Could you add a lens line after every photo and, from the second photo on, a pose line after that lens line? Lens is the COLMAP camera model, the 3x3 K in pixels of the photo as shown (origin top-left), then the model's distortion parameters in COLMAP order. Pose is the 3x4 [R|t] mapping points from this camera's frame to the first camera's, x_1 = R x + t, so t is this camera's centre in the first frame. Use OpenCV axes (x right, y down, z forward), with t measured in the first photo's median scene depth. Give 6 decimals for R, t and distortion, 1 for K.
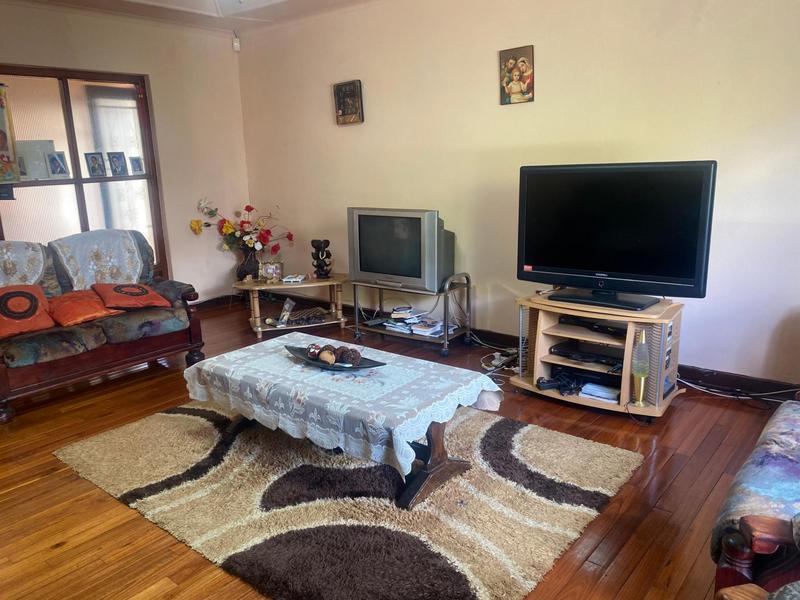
lens RADIAL K [[609.6, 0, 400.0], [0, 609.6, 300.0], [0, 0, 1]] dist [-0.004870, -0.002217]
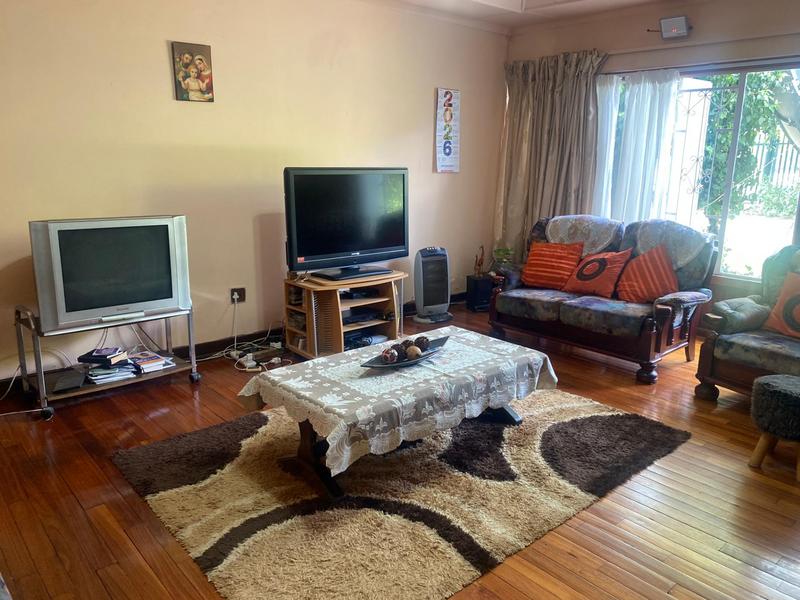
lens RADIAL K [[612.9, 0, 400.1], [0, 612.9, 289.9], [0, 0, 1]] dist [0.006350, 0.000173]
pose [[0.158134, -0.175579, 0.971682, -0.780056], [0.199039, 0.969532, 0.142799, -0.112097], [-0.967149, 0.170821, 0.188263, 0.576409]]
